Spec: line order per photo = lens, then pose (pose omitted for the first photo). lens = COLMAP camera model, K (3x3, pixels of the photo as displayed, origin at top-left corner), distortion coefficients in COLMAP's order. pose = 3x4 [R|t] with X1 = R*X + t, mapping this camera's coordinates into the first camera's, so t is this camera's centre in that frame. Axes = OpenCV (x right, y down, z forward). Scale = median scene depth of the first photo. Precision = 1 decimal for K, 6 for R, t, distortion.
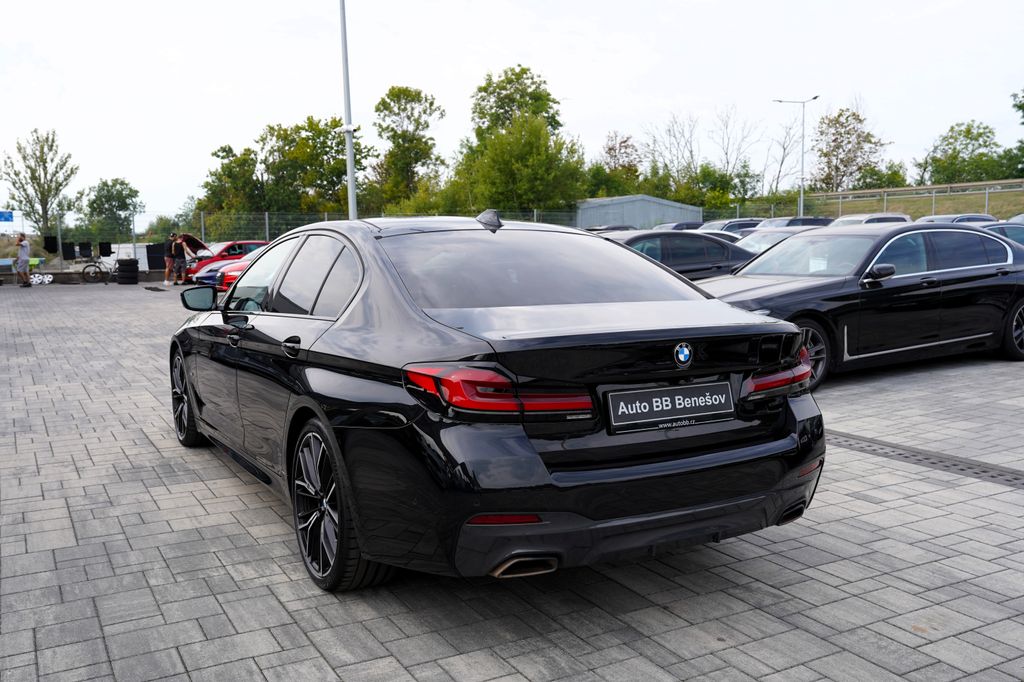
lens RADIAL K [[915.4, 0, 512.0], [0, 915.4, 341.0], [0, 0, 1]] dist [-0.093958, 0.226017]
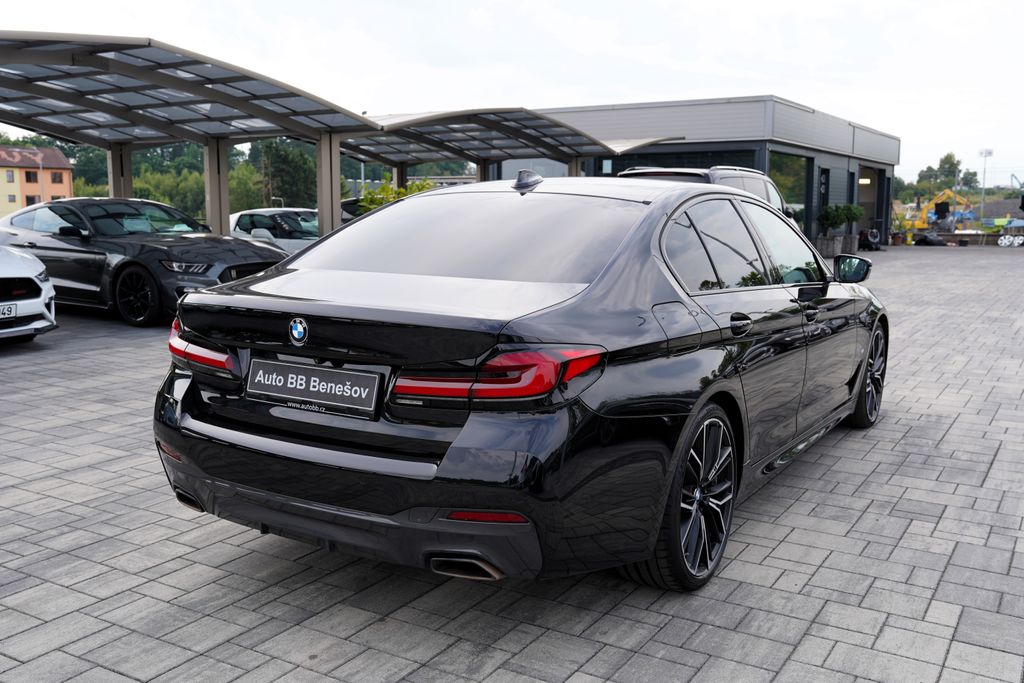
lens RADIAL K [[957.4, 0, 512.0], [0, 957.4, 341.5], [0, 0, 1]] dist [-0.010215, 0.001134]
pose [[0.496297, 0.130142, -0.858343, 1.054649], [-0.097789, 0.990788, 0.093681, -0.080789], [0.862628, 0.037443, 0.504452, 0.662471]]
